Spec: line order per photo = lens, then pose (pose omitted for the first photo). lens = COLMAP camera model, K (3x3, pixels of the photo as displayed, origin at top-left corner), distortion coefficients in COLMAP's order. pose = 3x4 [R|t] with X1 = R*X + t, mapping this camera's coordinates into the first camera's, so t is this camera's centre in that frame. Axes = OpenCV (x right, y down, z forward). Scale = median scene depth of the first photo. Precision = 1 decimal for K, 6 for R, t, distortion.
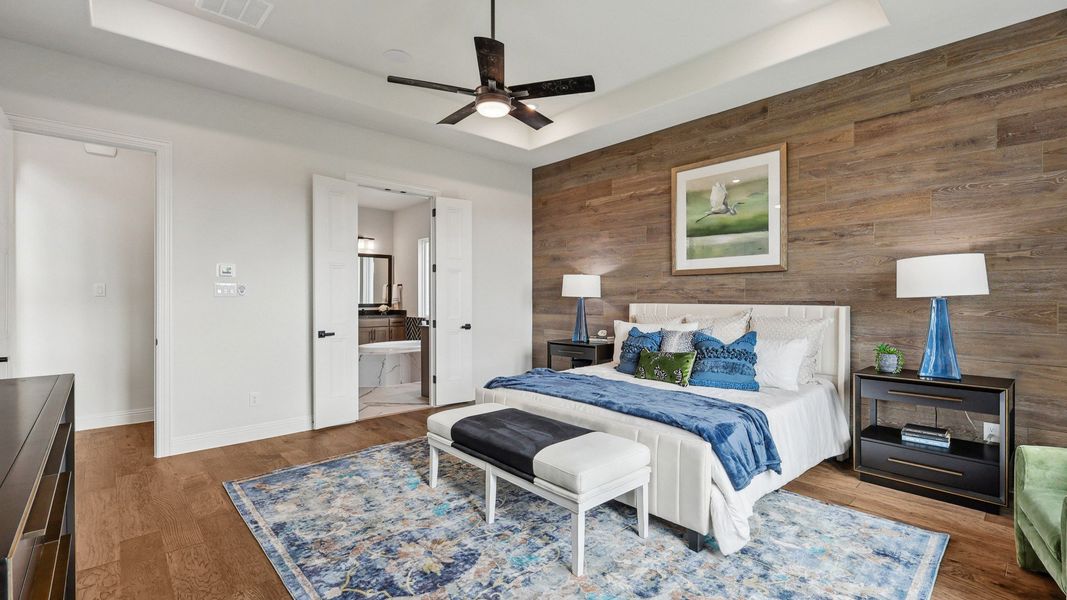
lens RADIAL K [[468.4, 0, 534.0], [0, 468.4, 299.7], [0, 0, 1]] dist [-0.001010, -0.002170]
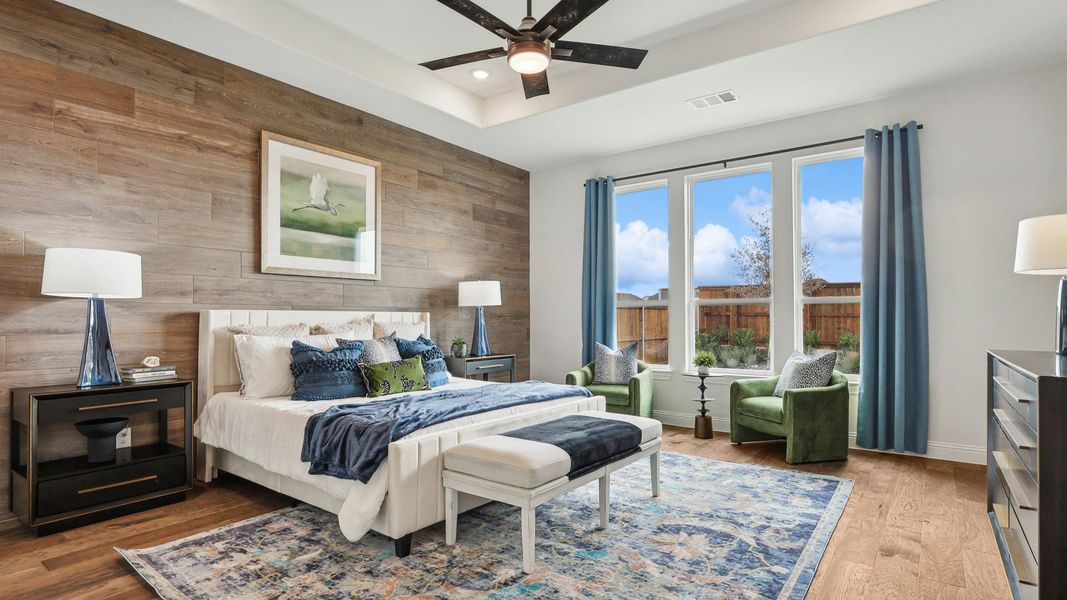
lens RADIAL K [[533.7, 0, 534.4], [0, 533.7, 318.3], [0, 0, 1]] dist [0.002495, -0.000434]
pose [[-0.182826, -0.002156, 0.983143, -0.674857], [0.002154, 0.999994, 0.002594, 0.021821], [-0.983143, 0.002592, -0.182821, 0.783857]]
